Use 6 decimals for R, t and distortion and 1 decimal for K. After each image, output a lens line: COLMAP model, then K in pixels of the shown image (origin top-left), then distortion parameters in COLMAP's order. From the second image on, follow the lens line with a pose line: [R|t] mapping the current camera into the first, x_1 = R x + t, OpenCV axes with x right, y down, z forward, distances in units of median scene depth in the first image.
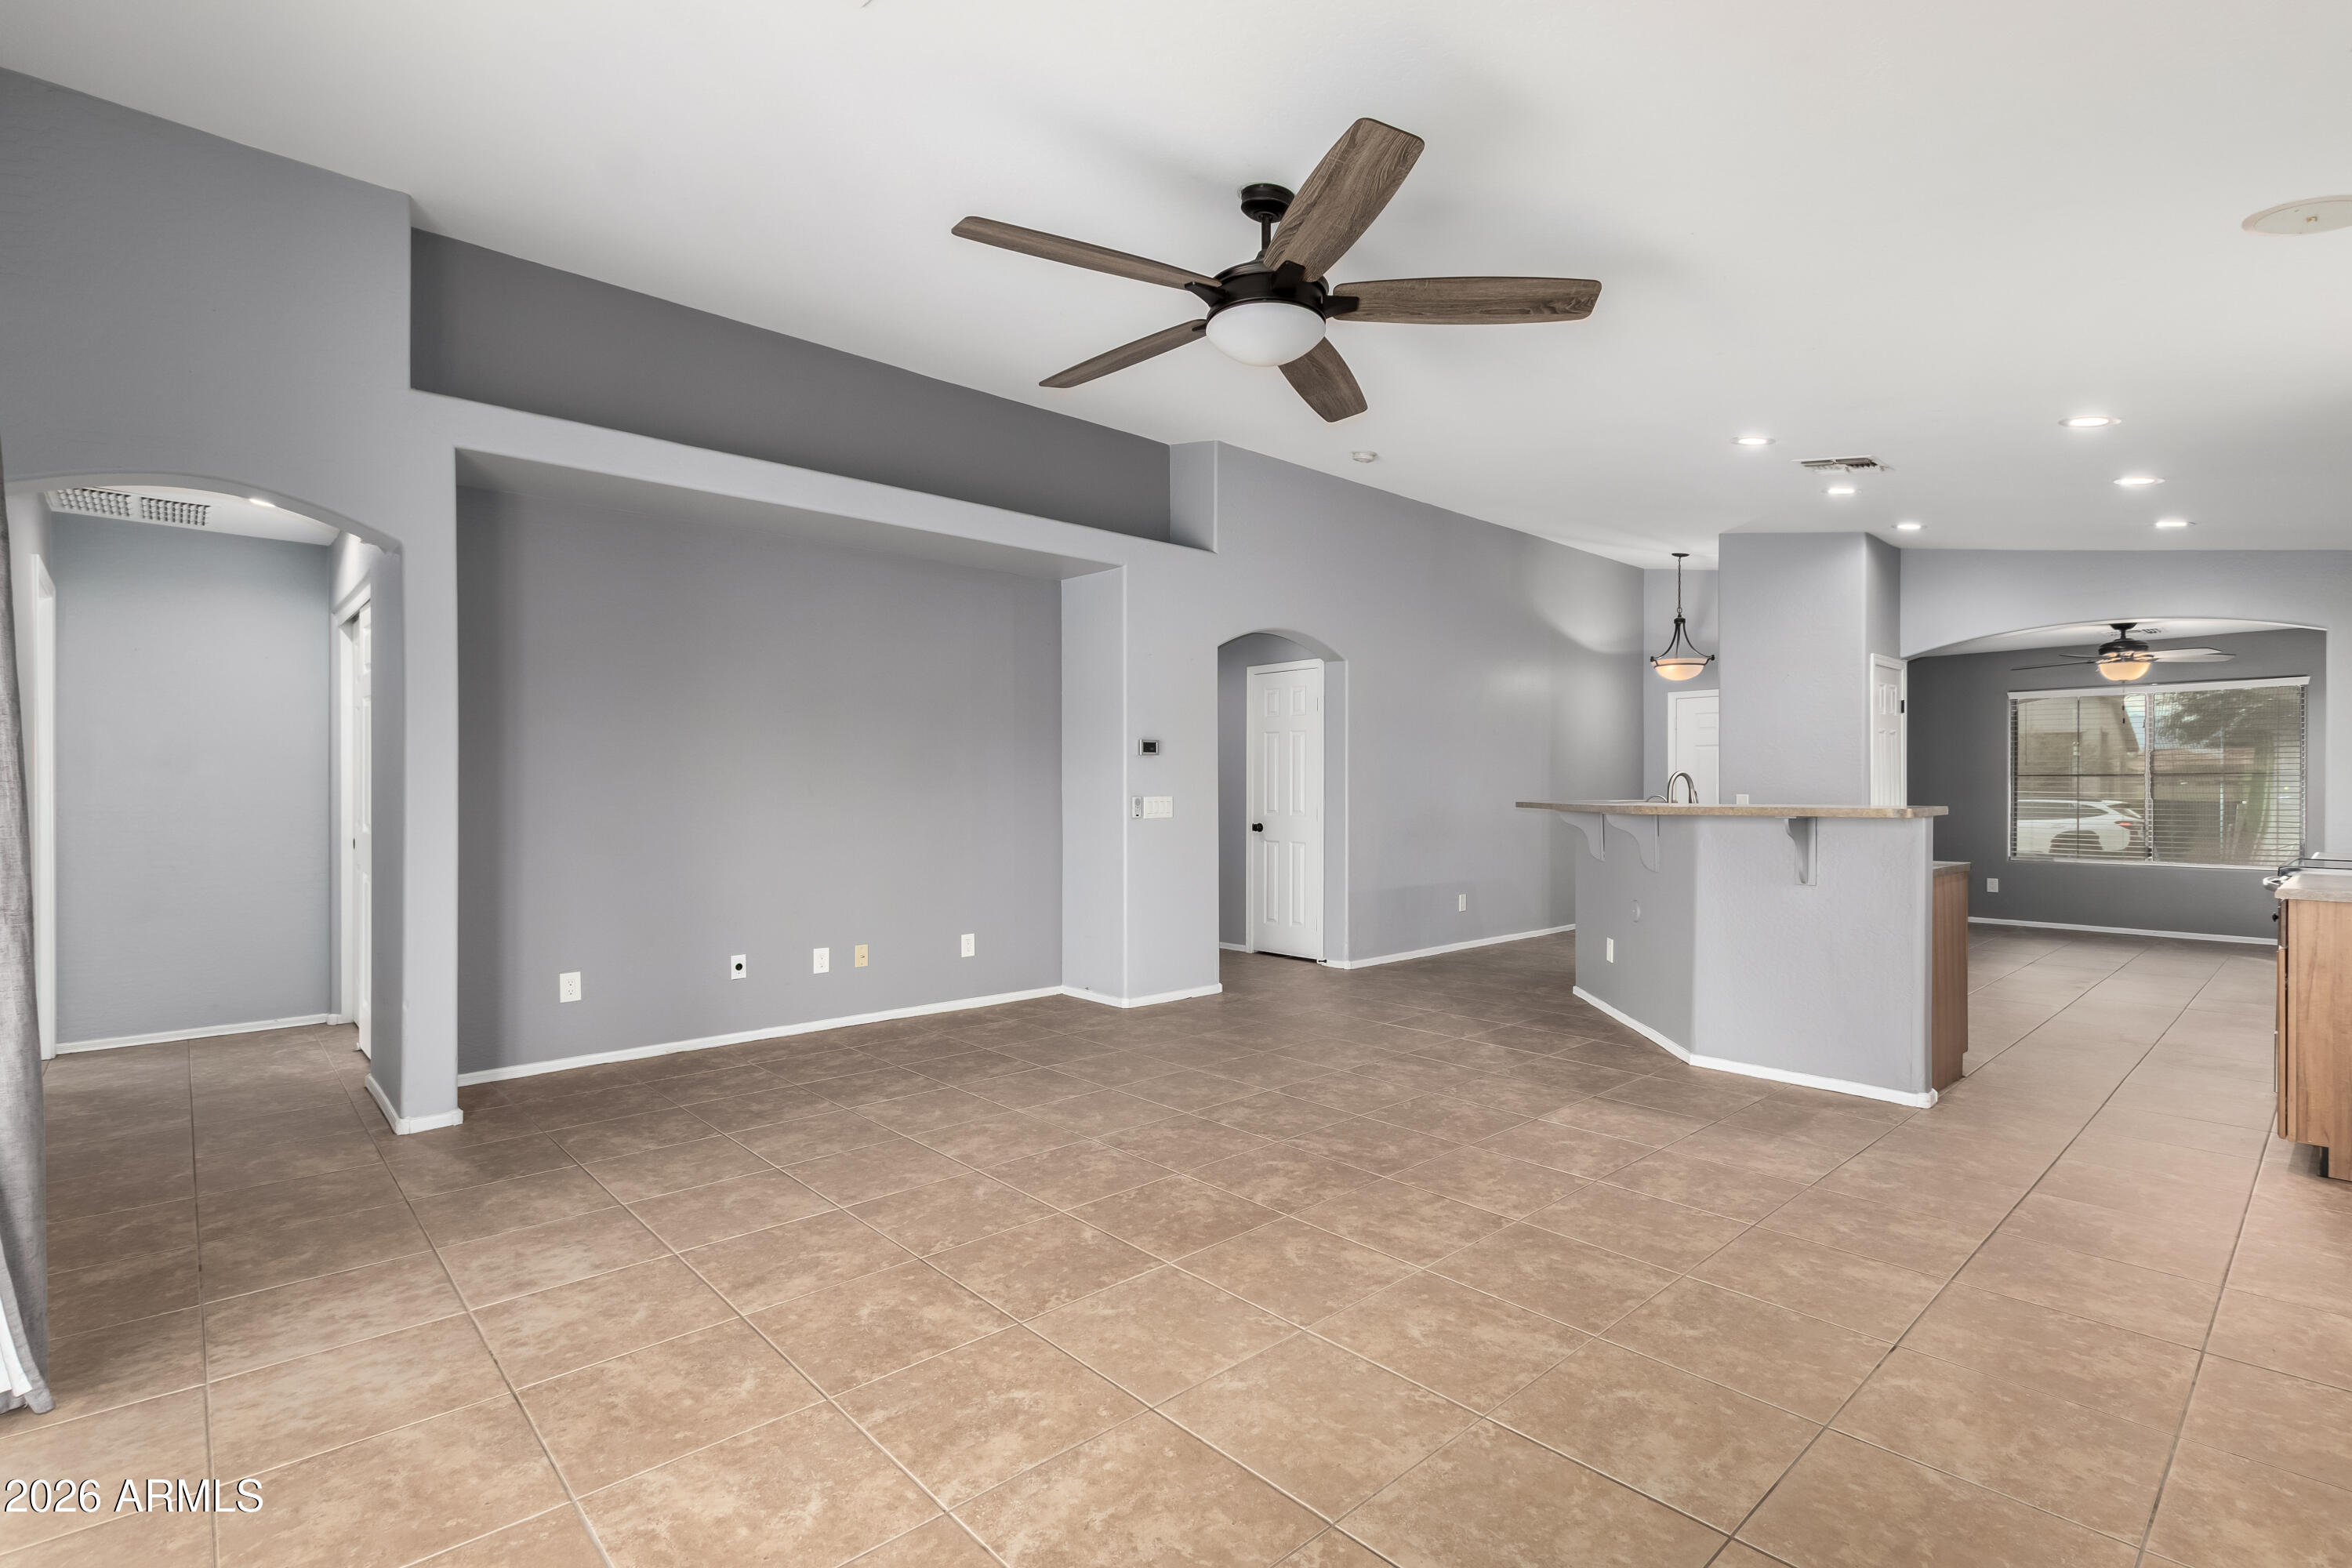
lens RADIAL K [[1091.2, 0, 1158.4], [0, 1091.2, 793.7], [0, 0, 1]] dist [0.008729, -0.001993]
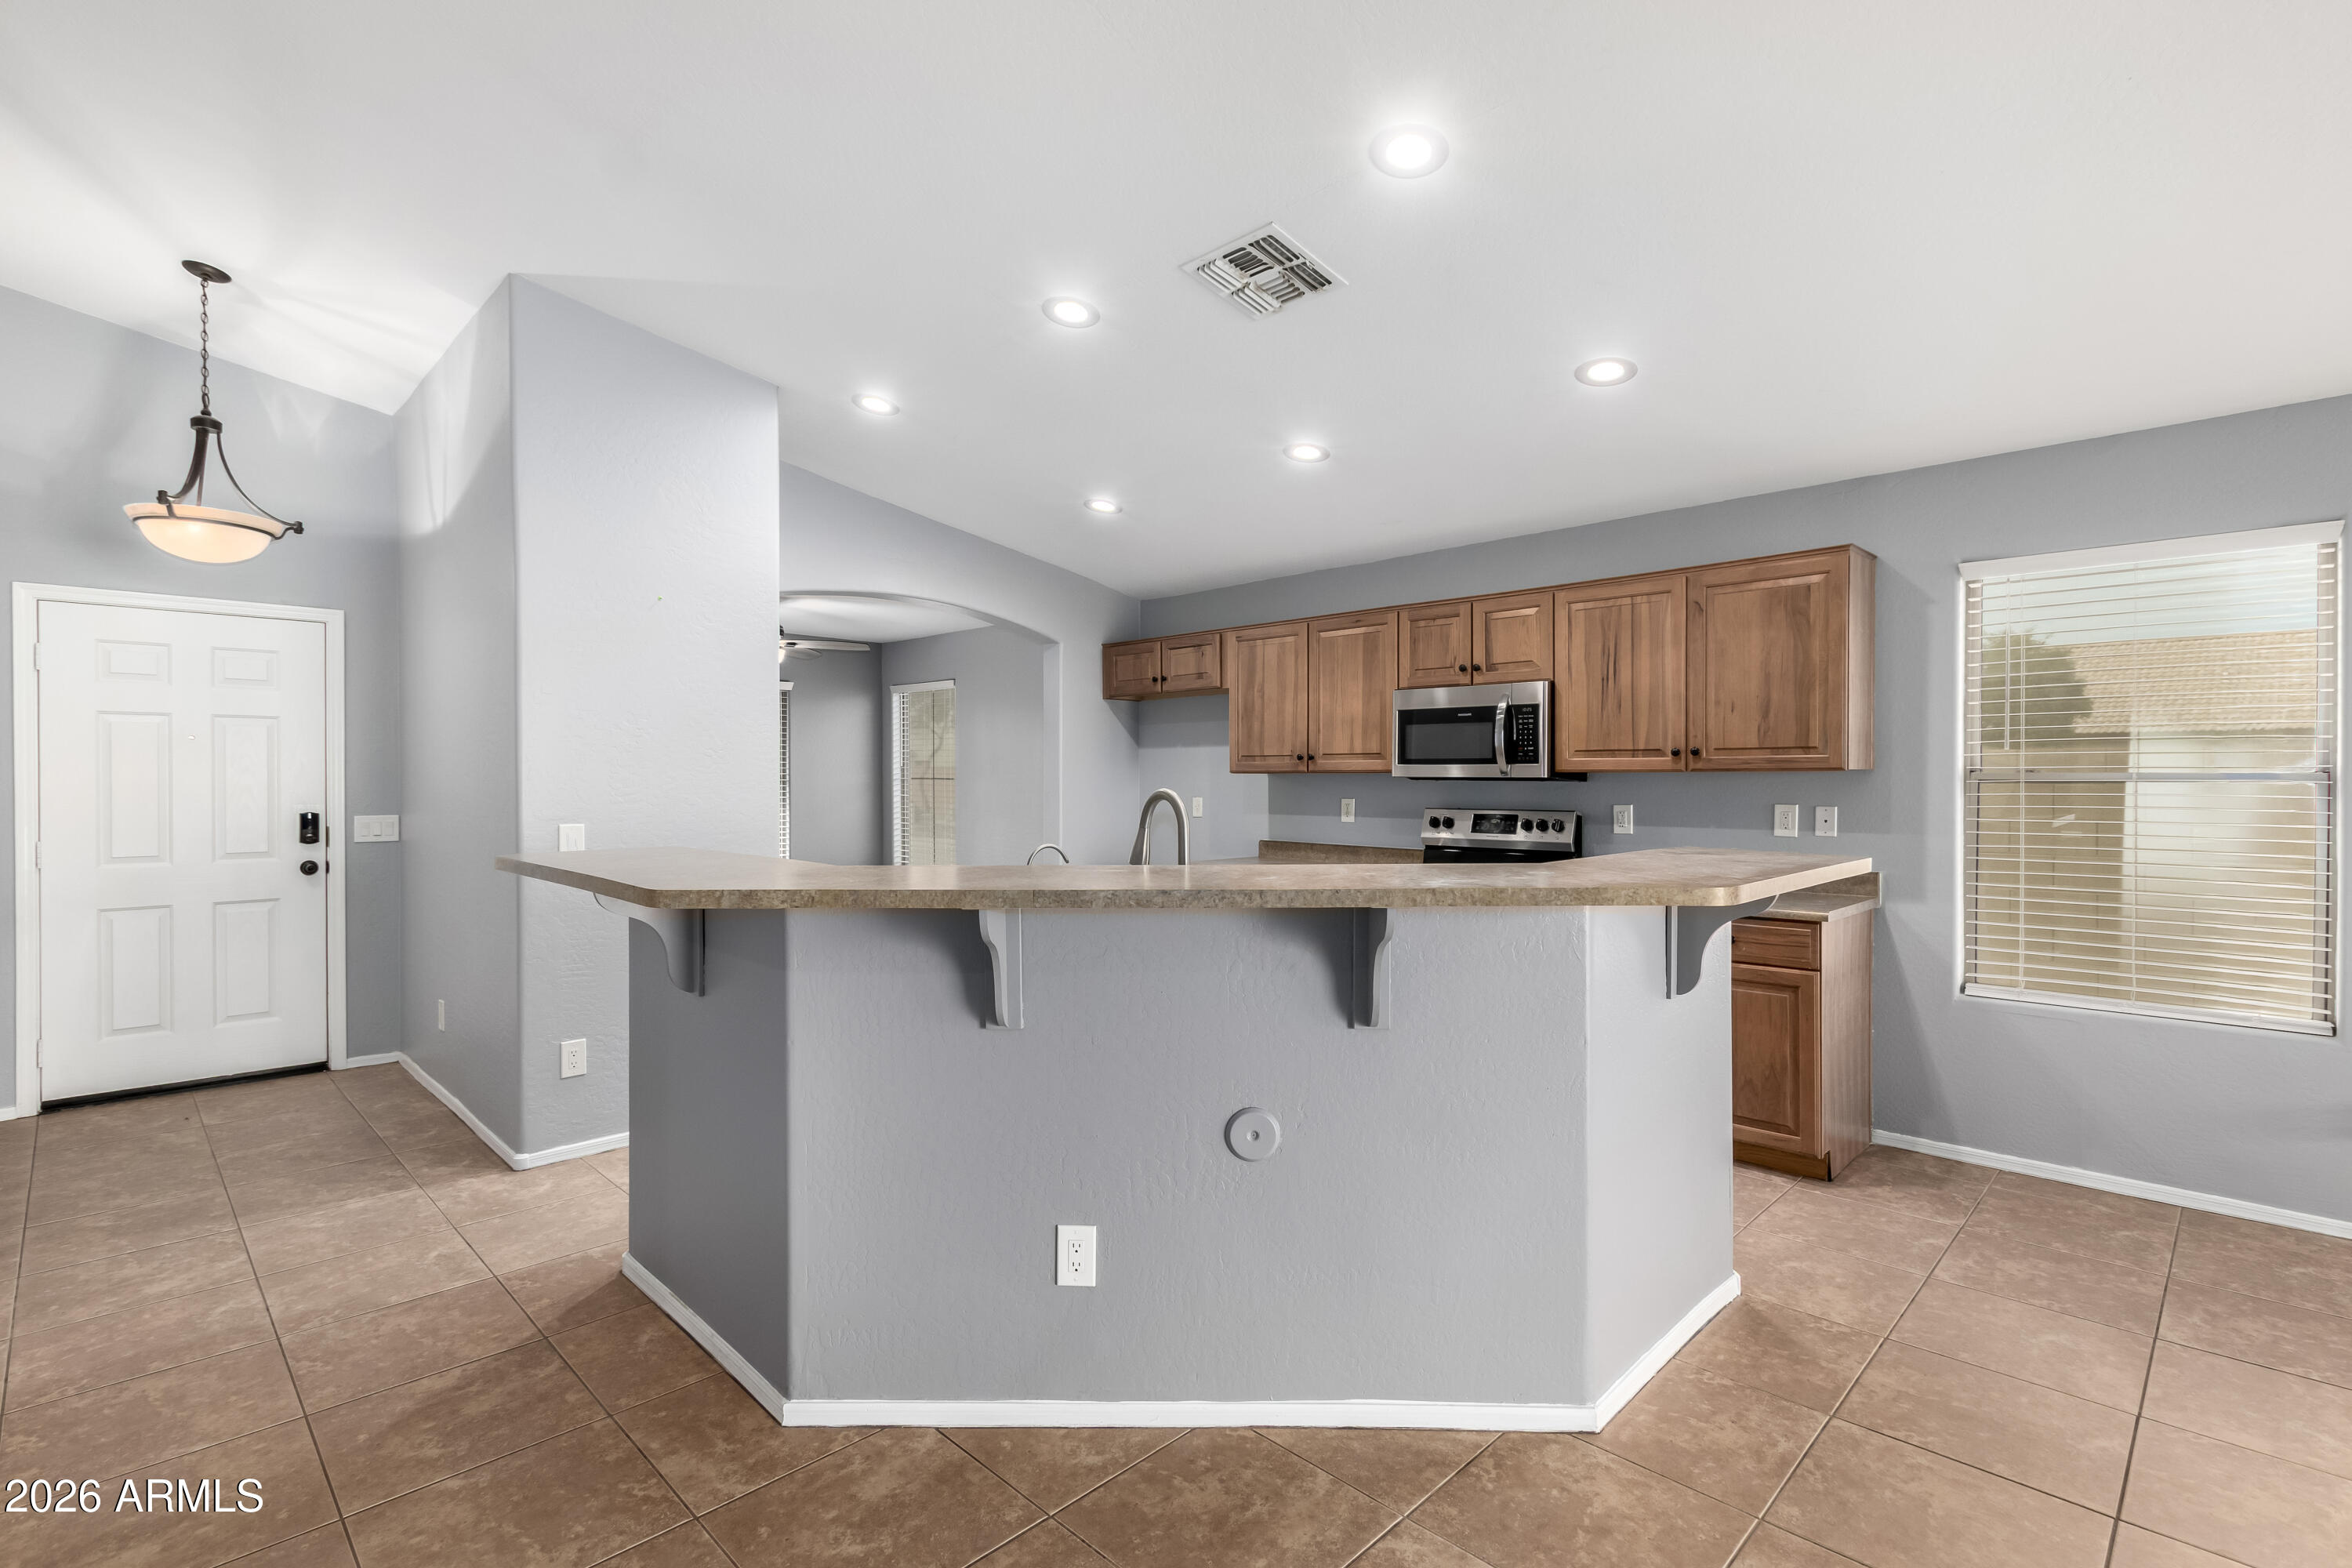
lens RADIAL K [[1091.2, 0, 1175.2], [0, 1091.2, 786.0], [0, 0, 1]] dist [0.008729, -0.001993]
pose [[-0.054288, -0.009763, 0.998478, 0.049029], [0.005137, 0.999936, 0.010056, -0.043186], [-0.998512, 0.005675, -0.054234, 1.624044]]
